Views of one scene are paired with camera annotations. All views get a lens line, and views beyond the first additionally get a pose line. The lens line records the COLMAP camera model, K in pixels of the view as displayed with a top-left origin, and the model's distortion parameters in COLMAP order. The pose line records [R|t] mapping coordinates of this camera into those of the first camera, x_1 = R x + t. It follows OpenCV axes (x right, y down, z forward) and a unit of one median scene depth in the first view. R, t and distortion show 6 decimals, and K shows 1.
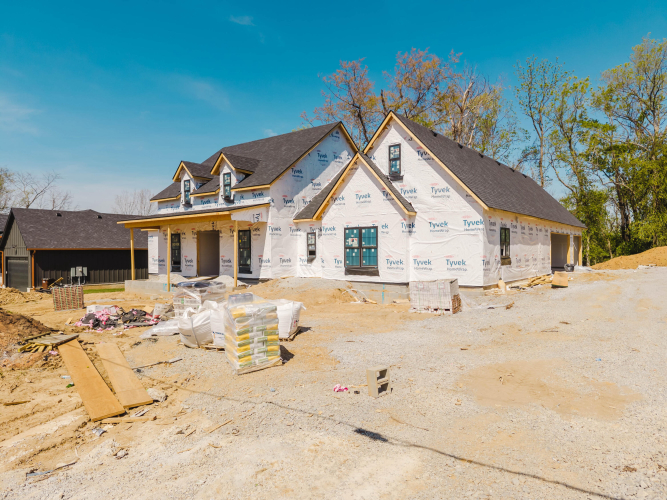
lens RADIAL K [[458.3, 0, 333.5], [0, 458.3, 250.0], [0, 0, 1]] dist [0.038900, -0.002501]
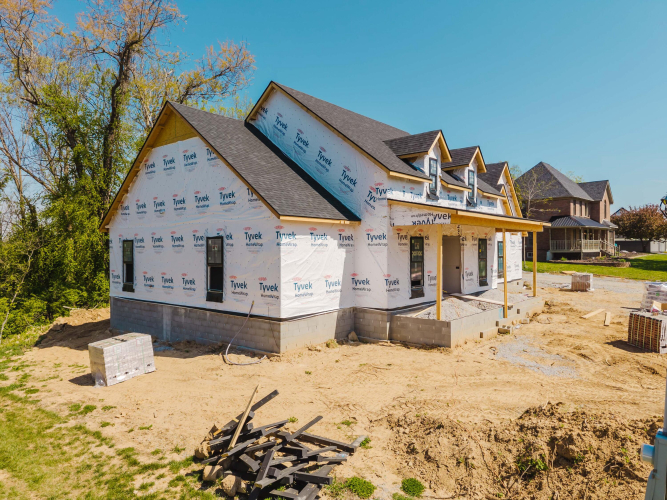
lens RADIAL K [[458.3, 0, 333.5], [0, 458.3, 250.0], [0, 0, 1]] dist [0.038900, -0.002501]
pose [[0.029504, 0.000176, 0.999565, -1.164175], [-0.001162, 0.999999, -0.000142, -0.020422], [-0.999564, -0.001157, 0.029504, 1.312502]]
